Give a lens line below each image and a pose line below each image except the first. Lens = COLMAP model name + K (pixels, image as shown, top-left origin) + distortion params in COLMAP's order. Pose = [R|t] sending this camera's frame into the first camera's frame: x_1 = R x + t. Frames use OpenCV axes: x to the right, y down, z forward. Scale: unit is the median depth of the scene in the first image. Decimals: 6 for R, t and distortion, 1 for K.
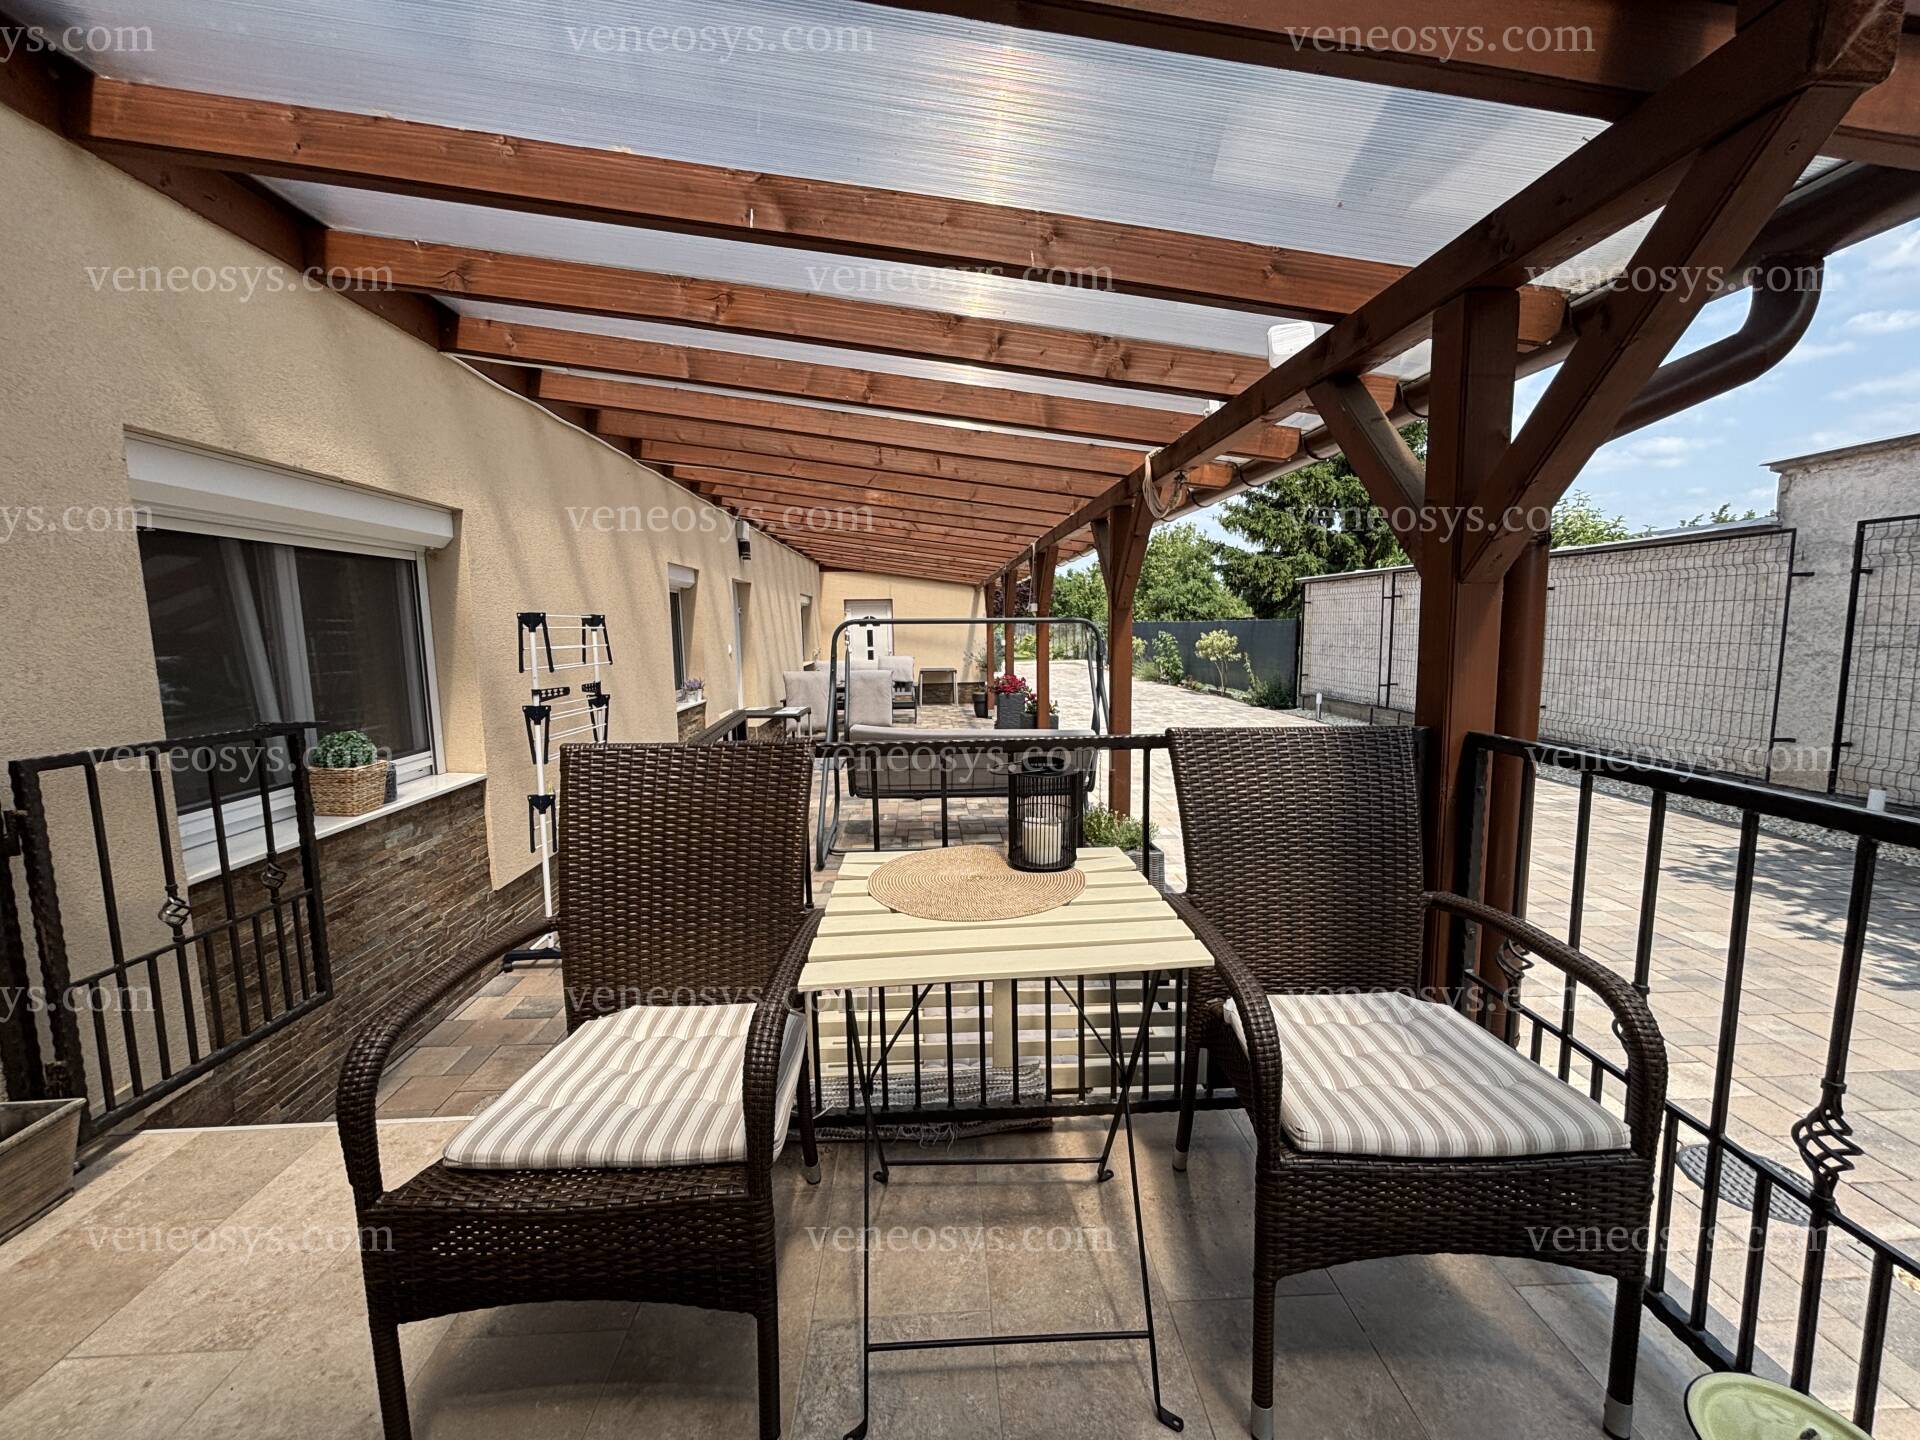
lens RADIAL K [[771.1, 0, 957.1], [0, 771.1, 717.5], [0, 0, 1]] dist [0.001274, -0.000323]
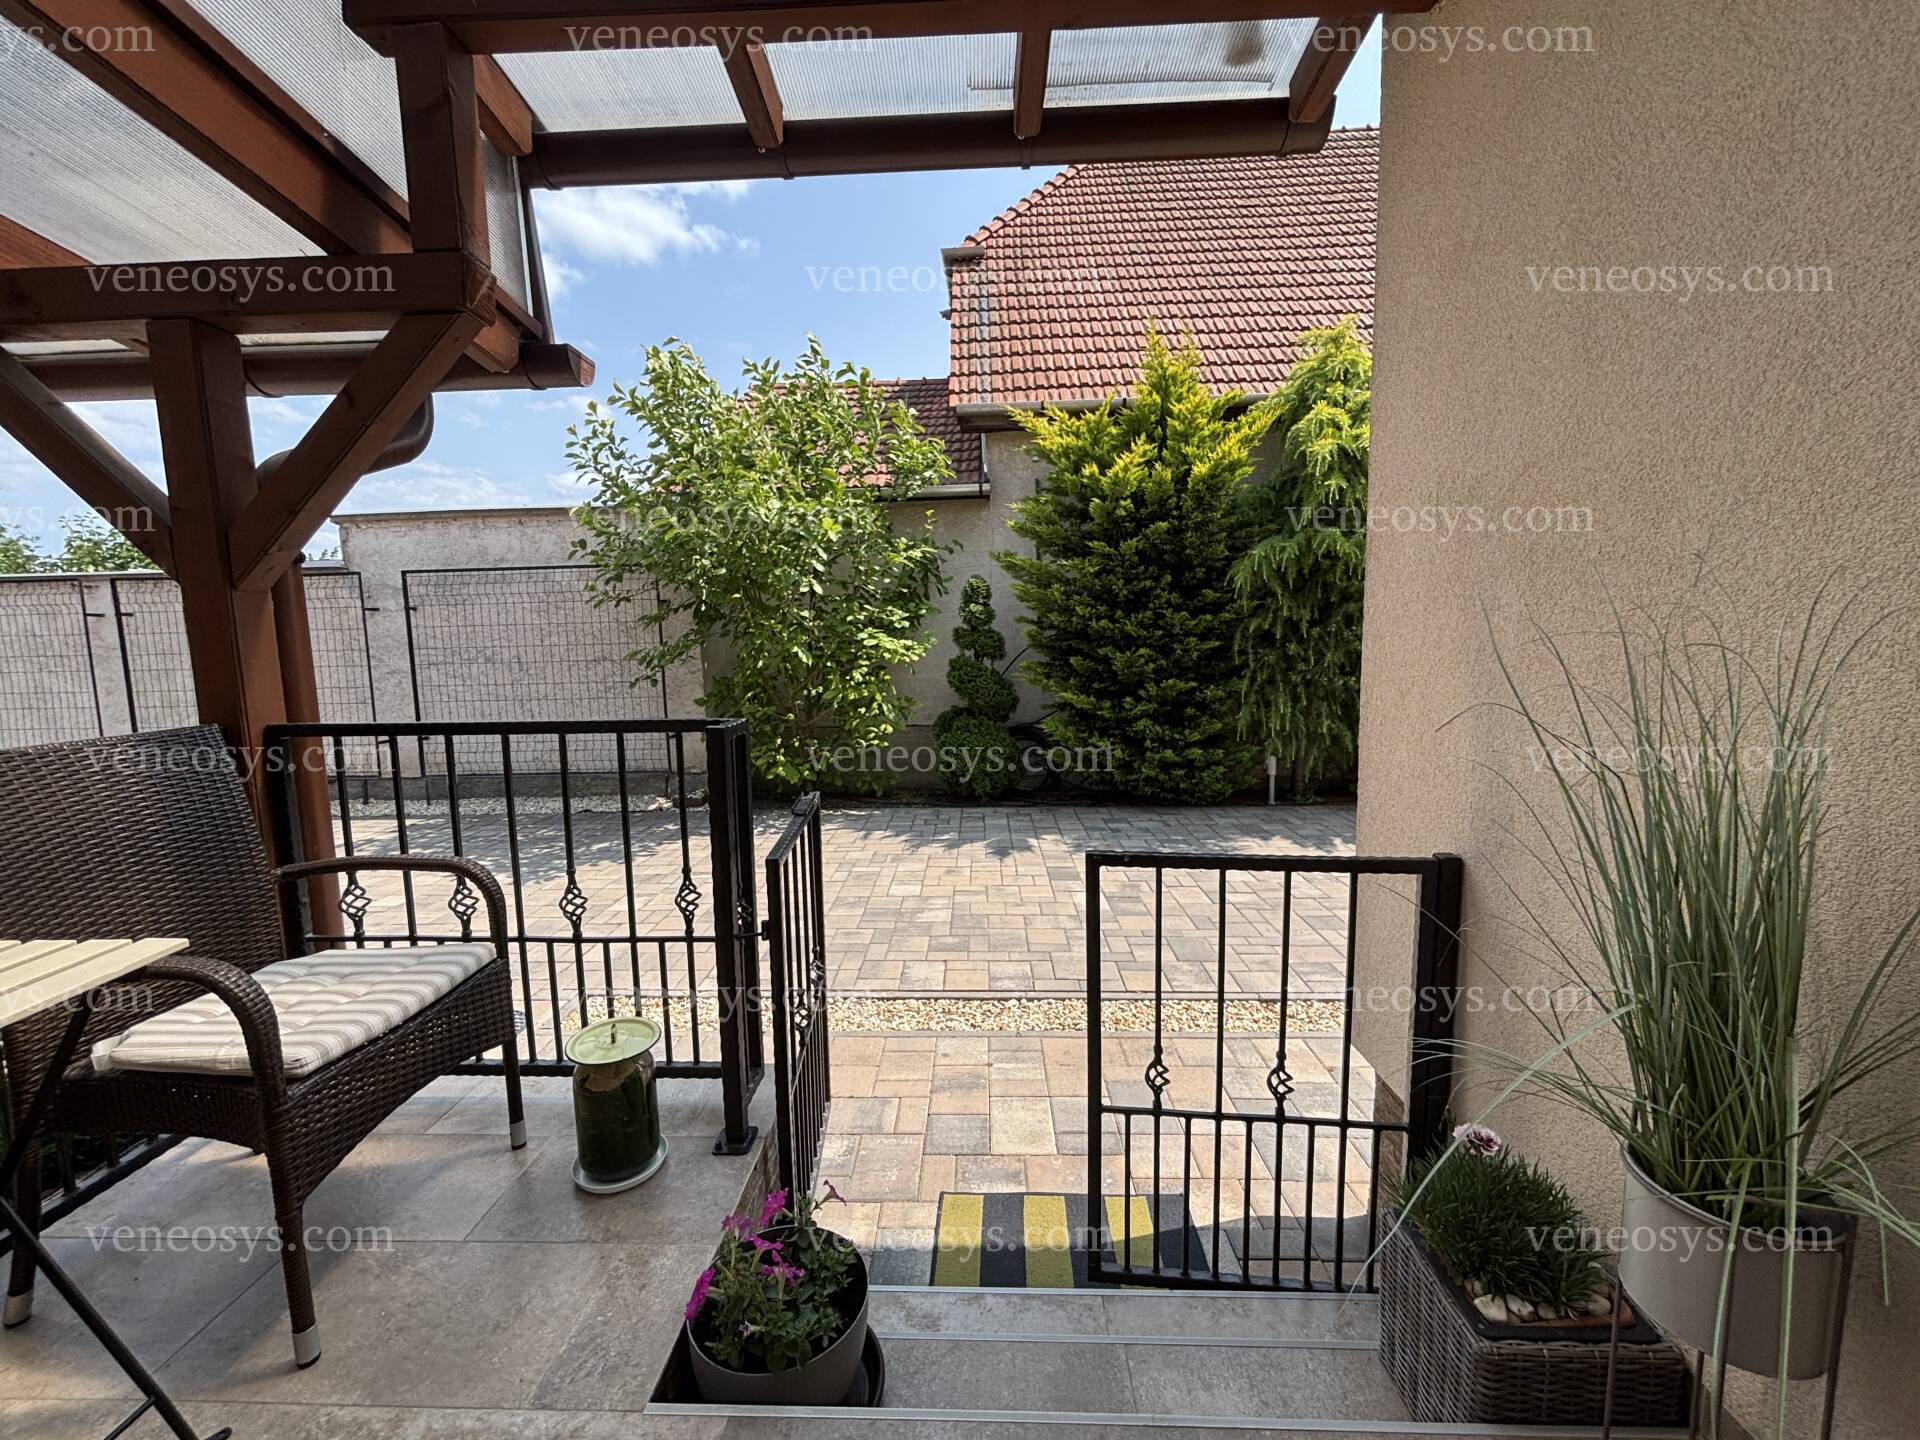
lens RADIAL K [[771.1, 0, 957.1], [0, 771.1, 717.5], [0, 0, 1]] dist [0.001274, -0.000323]
pose [[0.071565, -0.096856, 0.992722, -0.338483], [0.139889, 0.986412, 0.086156, 0.045087], [-0.987578, 0.132705, 0.084141, -0.068120]]
